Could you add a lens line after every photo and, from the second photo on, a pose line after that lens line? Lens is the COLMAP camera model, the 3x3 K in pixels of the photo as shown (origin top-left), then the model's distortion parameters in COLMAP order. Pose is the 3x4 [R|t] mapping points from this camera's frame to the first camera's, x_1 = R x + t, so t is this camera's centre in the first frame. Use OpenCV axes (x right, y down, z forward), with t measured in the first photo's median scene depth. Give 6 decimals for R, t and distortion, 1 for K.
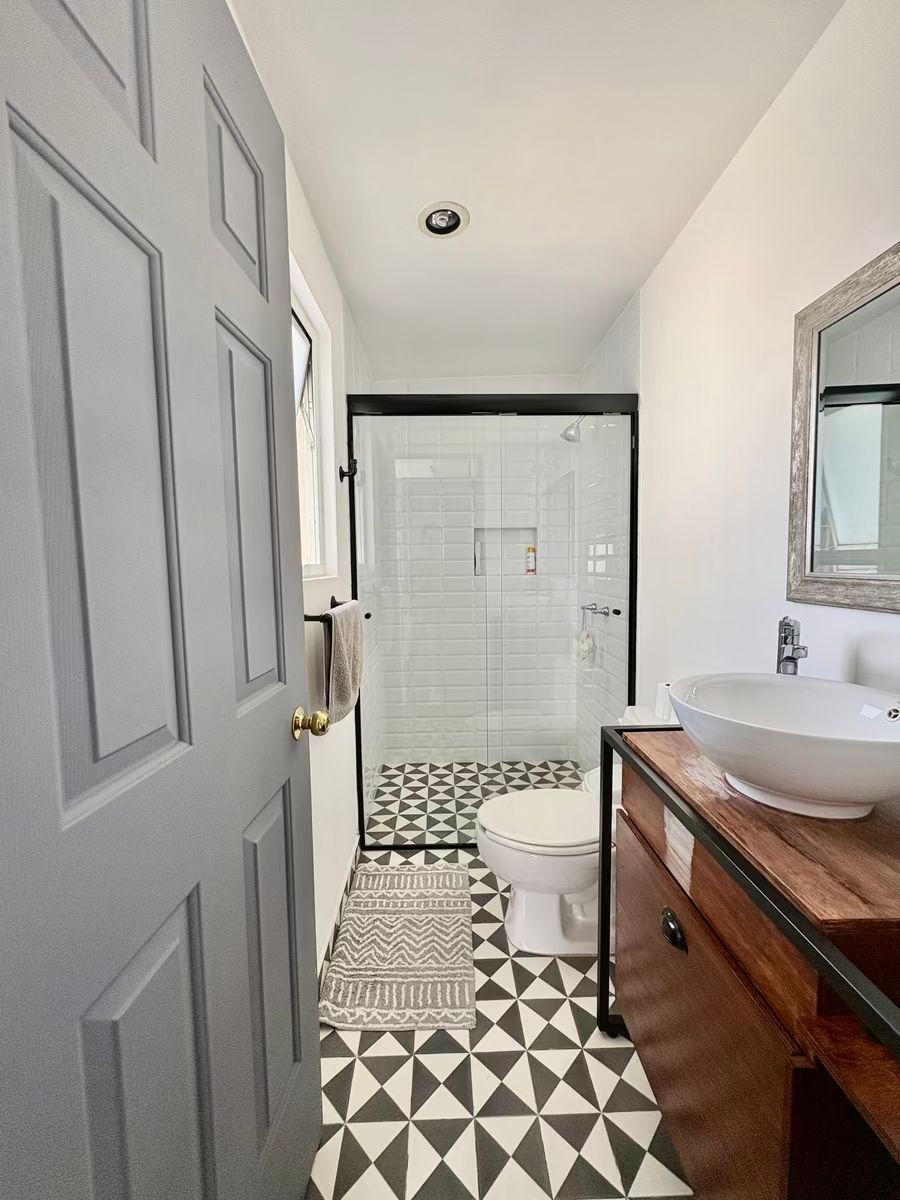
lens RADIAL K [[479.7, 0, 452.5], [0, 479.7, 600.0], [0, 0, 1]] dist [0.001166, -0.001526]
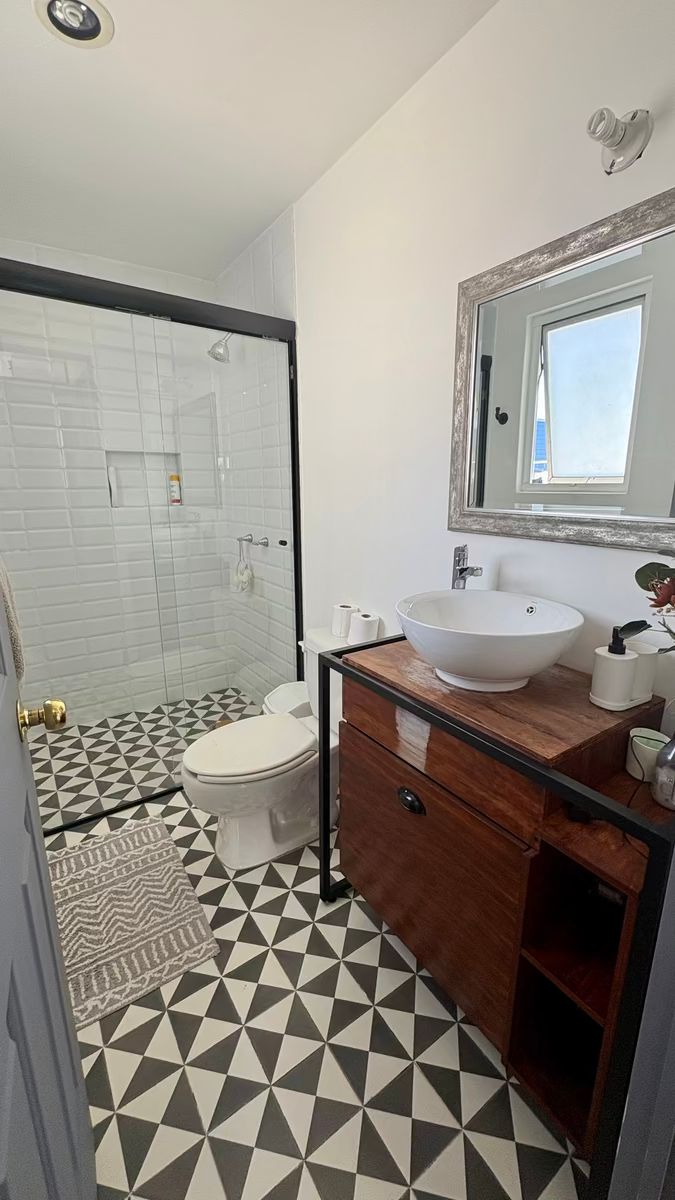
lens RADIAL K [[481.2, 0, 335.0], [0, 481.2, 600.1], [0, 0, 1]] dist [-0.001485, 0.001643]
pose [[0.836976, -0.116750, 0.534640, -0.214544], [0.033671, 0.986113, 0.162628, -0.028909], [-0.546202, -0.118115, 0.829284, 0.086364]]
